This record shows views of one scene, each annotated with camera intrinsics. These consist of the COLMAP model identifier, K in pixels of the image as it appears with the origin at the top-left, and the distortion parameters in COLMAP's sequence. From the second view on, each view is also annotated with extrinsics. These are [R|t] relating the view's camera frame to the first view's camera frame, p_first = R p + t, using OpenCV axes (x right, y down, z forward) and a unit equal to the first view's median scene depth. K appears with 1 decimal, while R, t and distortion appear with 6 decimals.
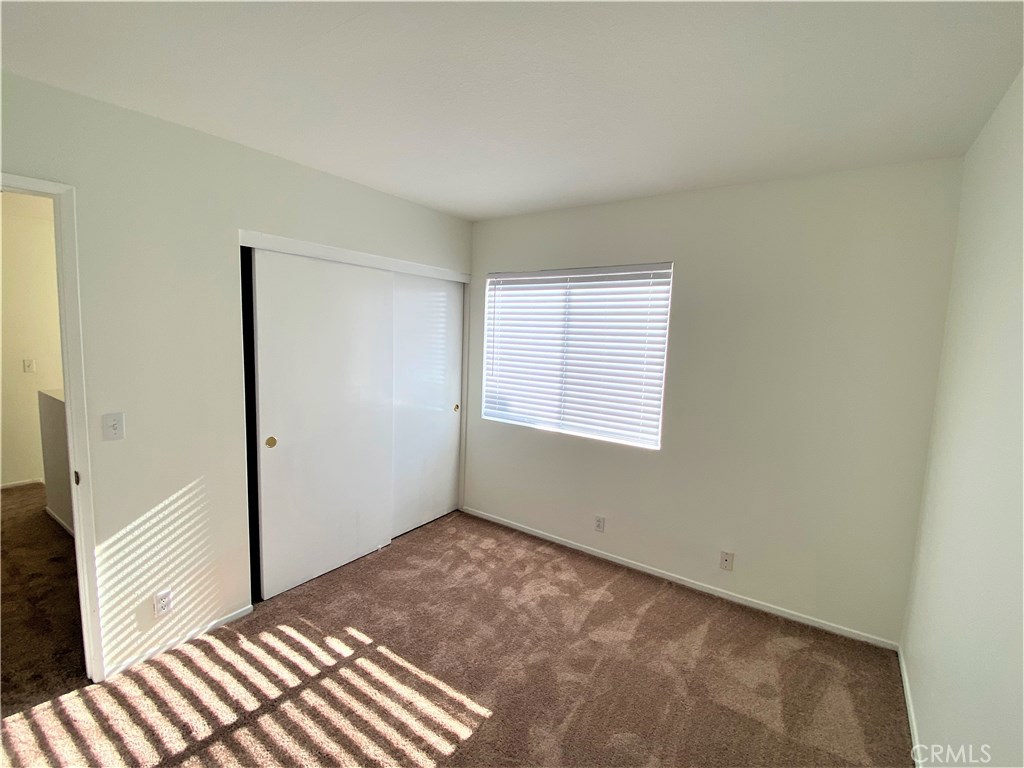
lens RADIAL K [[459.4, 0, 512.0], [0, 459.4, 384.0], [0, 0, 1]] dist [-0.001937, -0.000604]
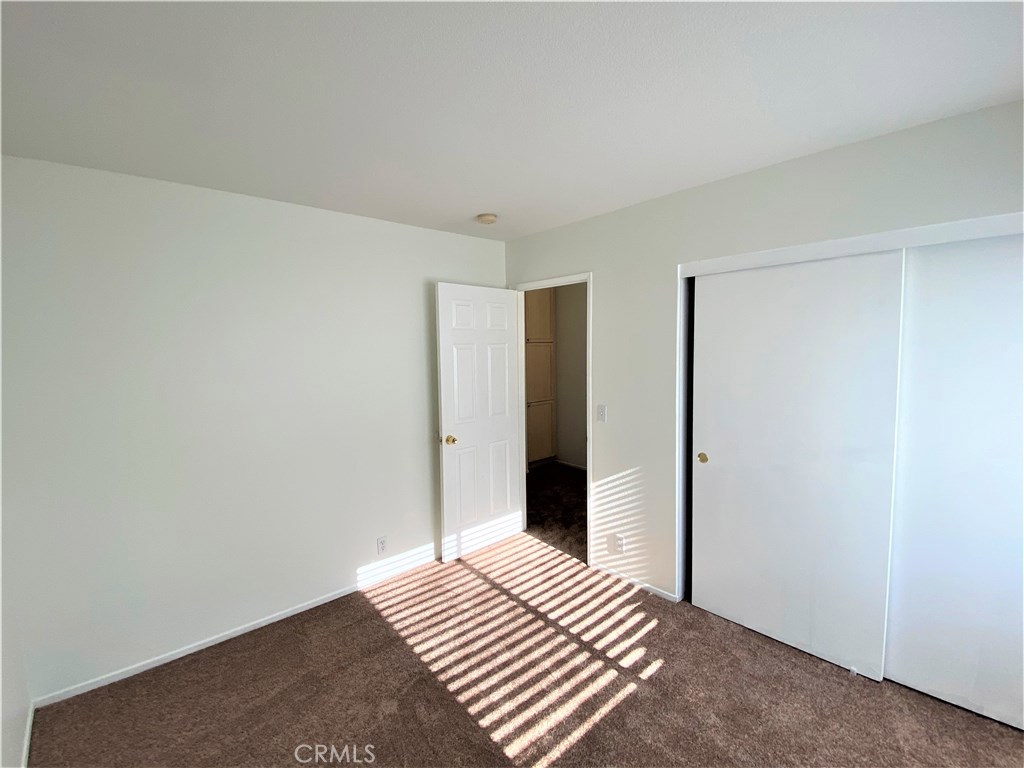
lens RADIAL K [[454.5, 0, 512.0], [0, 454.5, 384.0], [0, 0, 1]] dist [0.001224, -0.000141]
pose [[-0.213055, 0.049367, -0.975792, 0.654228], [-0.100169, 0.992356, 0.072076, -0.081179], [0.971892, 0.113100, -0.206482, 0.894627]]
